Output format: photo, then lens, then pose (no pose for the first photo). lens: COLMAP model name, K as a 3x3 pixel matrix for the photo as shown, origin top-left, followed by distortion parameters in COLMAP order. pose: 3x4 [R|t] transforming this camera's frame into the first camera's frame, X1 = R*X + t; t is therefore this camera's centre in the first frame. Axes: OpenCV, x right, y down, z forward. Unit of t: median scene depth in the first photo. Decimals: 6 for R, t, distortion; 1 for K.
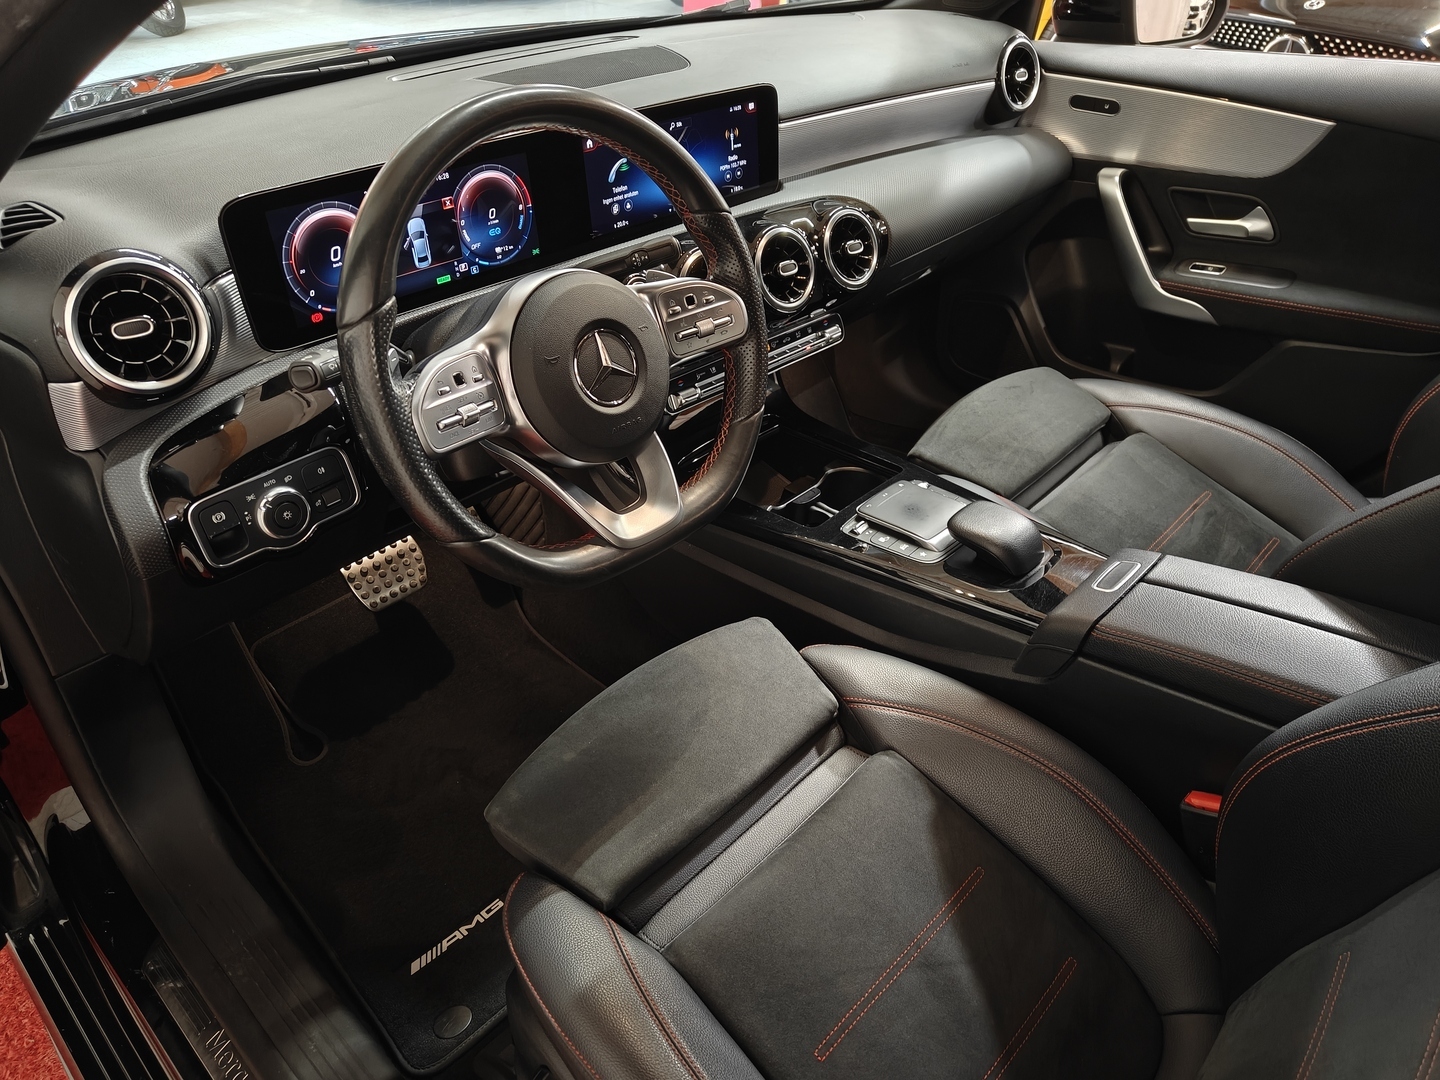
lens RADIAL K [[1013.8, 0, 721.4], [0, 1013.8, 535.9], [0, 0, 1]] dist [0.004530, -0.007046]
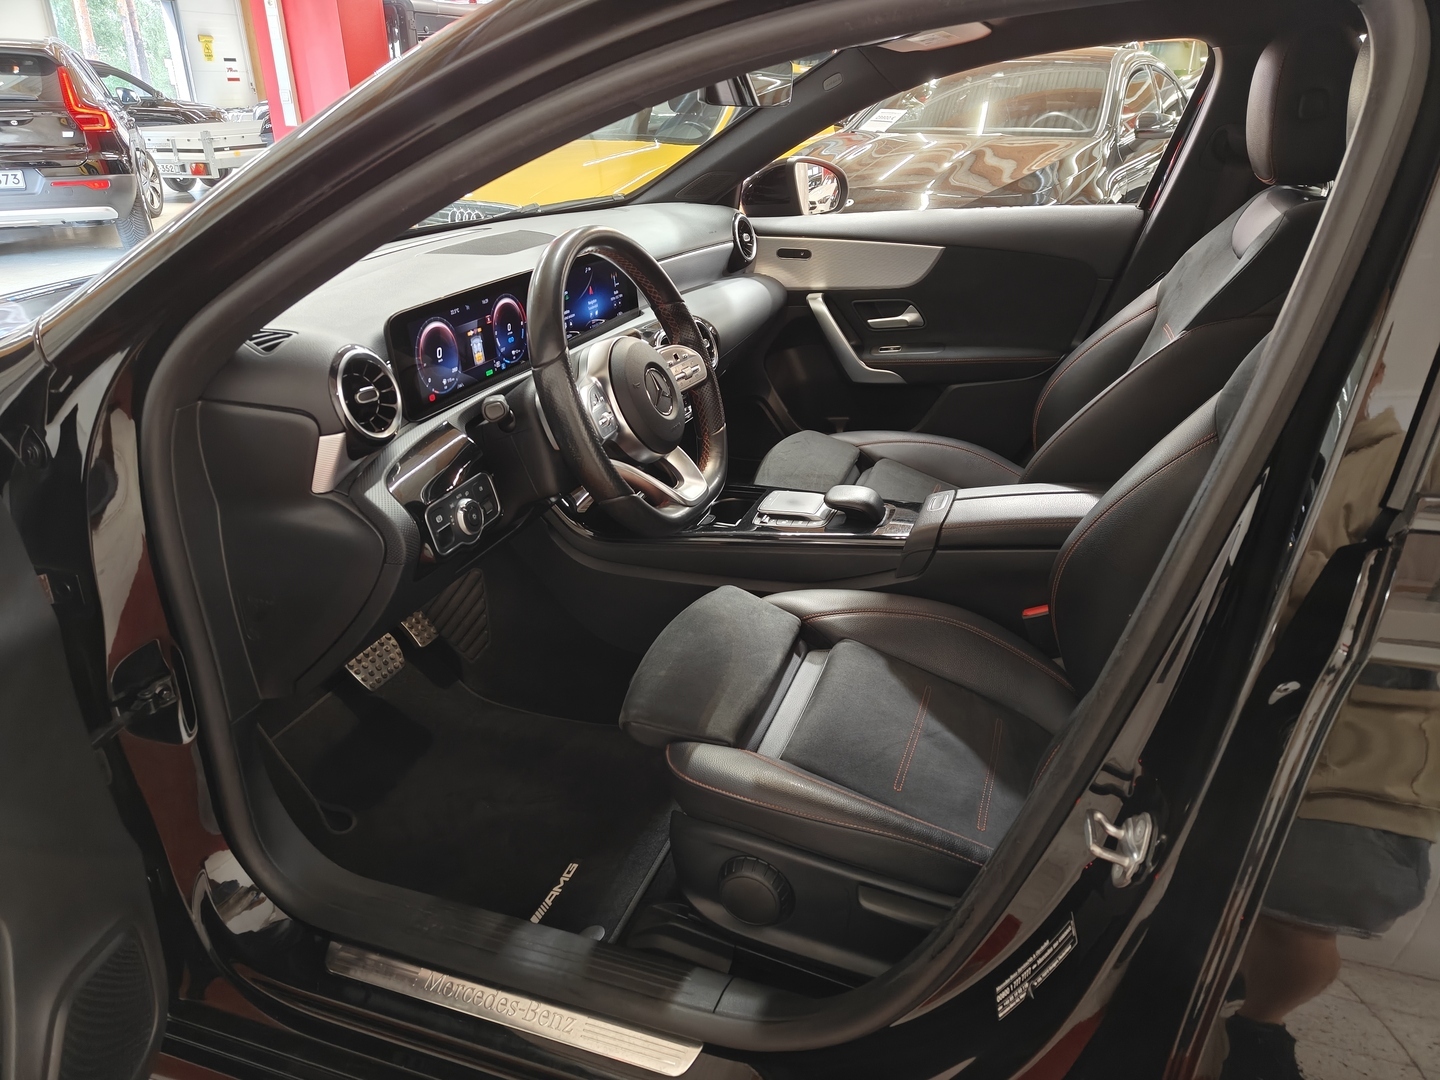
lens RADIAL K [[1013.8, 0, 723.9], [0, 1013.8, 542.9], [0, 0, 1]] dist [0.004530, -0.007046]
pose [[0.912320, -0.180204, 0.367694, -0.450007], [0.248224, 0.957544, -0.146608, 0.219370], [-0.325664, 0.225024, 0.918318, -0.292319]]
